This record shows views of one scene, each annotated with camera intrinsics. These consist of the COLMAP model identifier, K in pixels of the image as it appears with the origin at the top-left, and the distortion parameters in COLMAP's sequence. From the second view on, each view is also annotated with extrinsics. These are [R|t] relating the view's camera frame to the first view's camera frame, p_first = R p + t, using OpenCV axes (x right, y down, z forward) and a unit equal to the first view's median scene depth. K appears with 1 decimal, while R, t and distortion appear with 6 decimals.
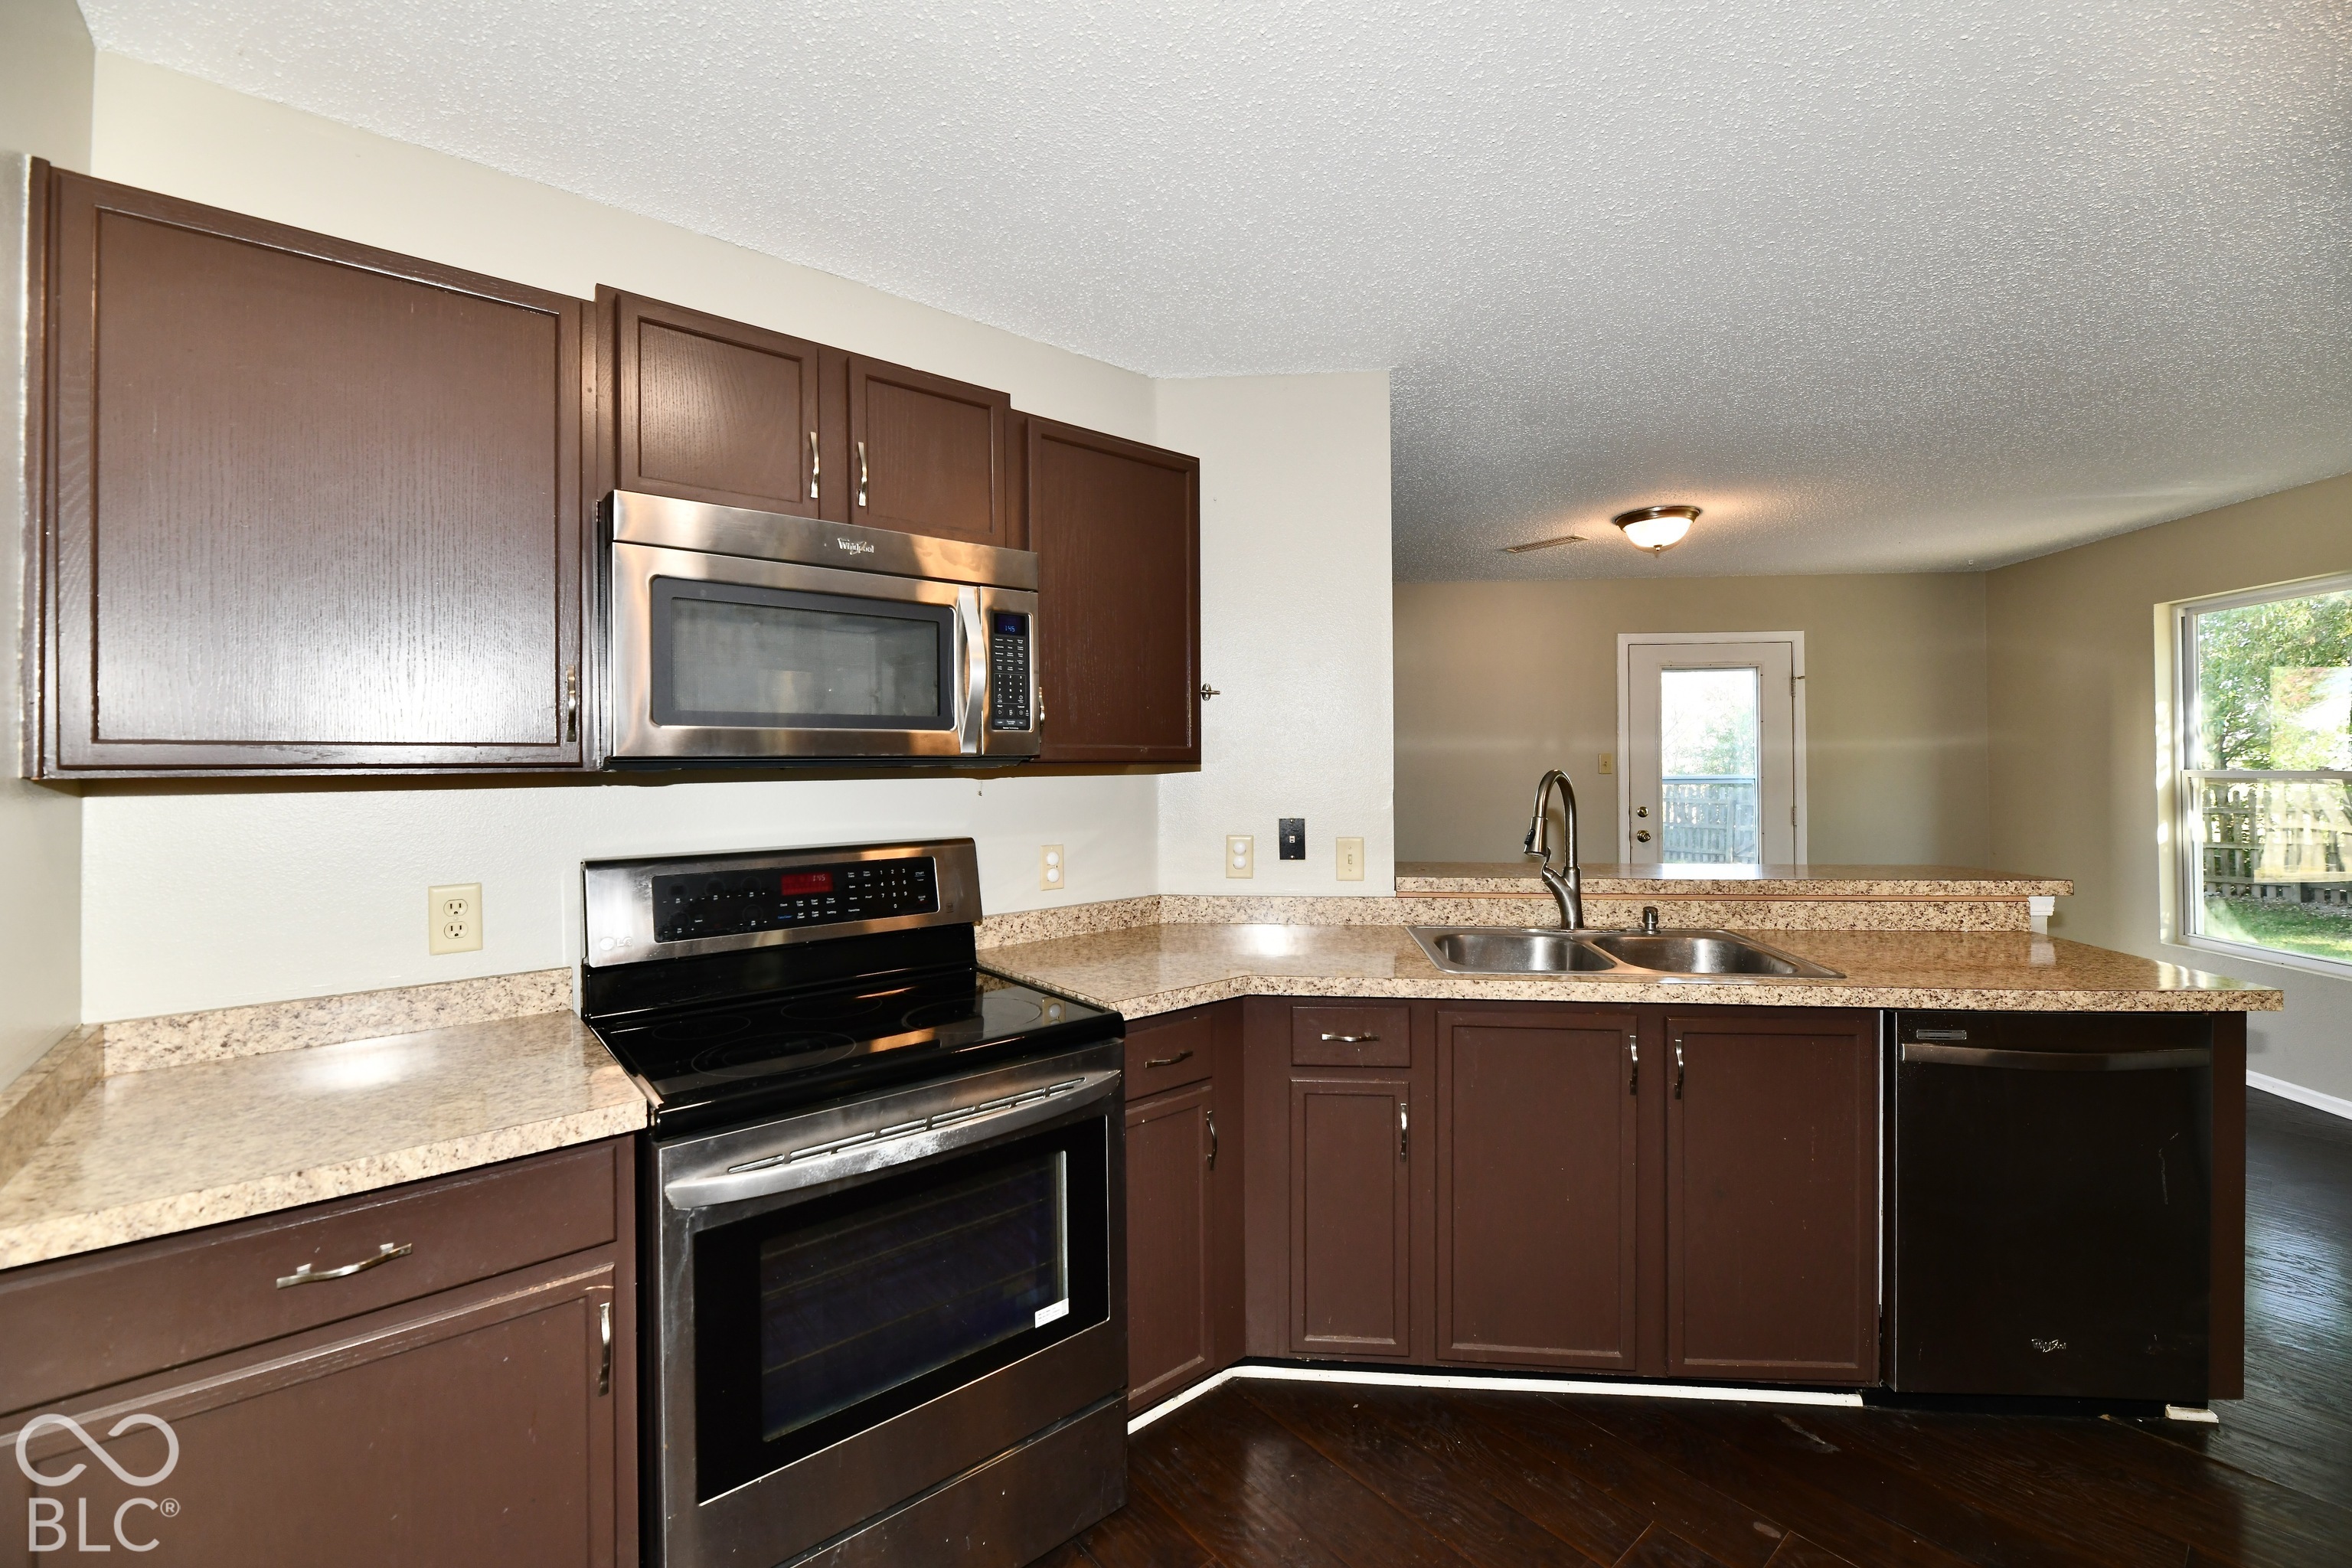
lens RADIAL K [[964.9, 0, 1184.9], [0, 964.9, 757.8], [0, 0, 1]] dist [0.000692, -0.000145]
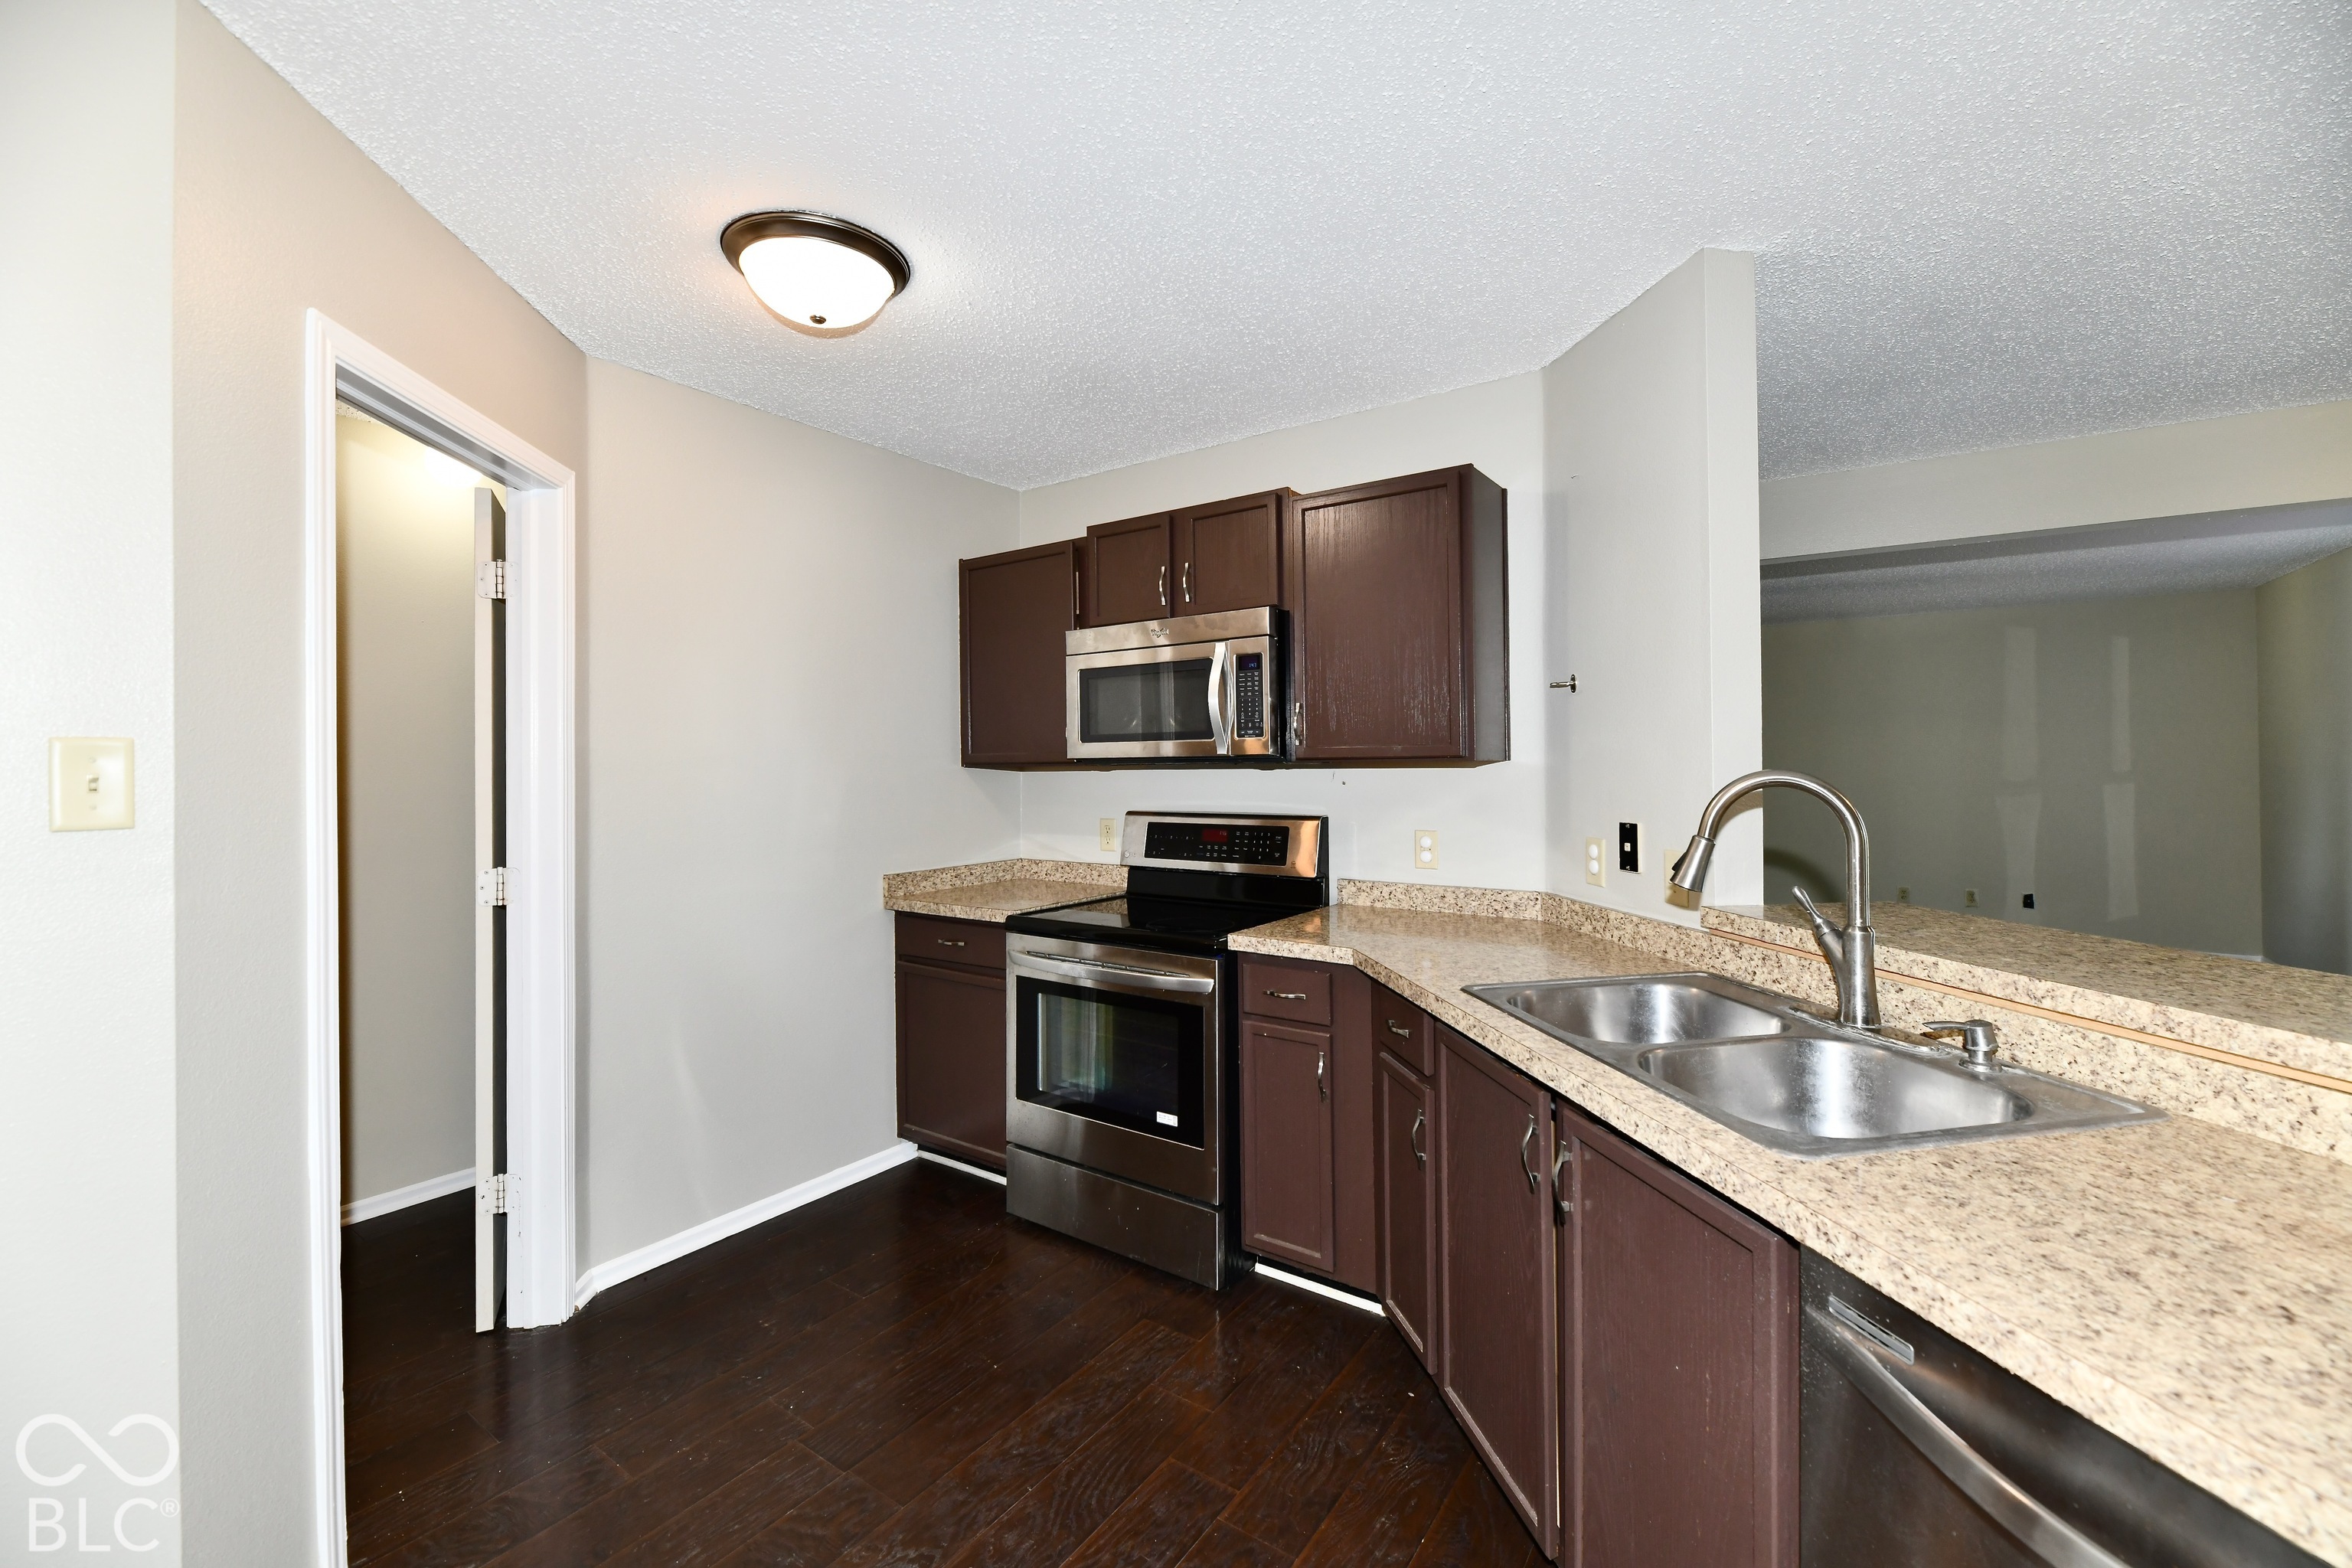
lens RADIAL K [[964.9, 0, 1184.9], [0, 964.9, 757.8], [0, 0, 1]] dist [0.000692, -0.000145]
pose [[0.257195, -0.001438, -0.966358, 0.982452], [0.012750, 0.999917, 0.001906, -0.002331], [0.966275, -0.012811, 0.257192, 0.462763]]
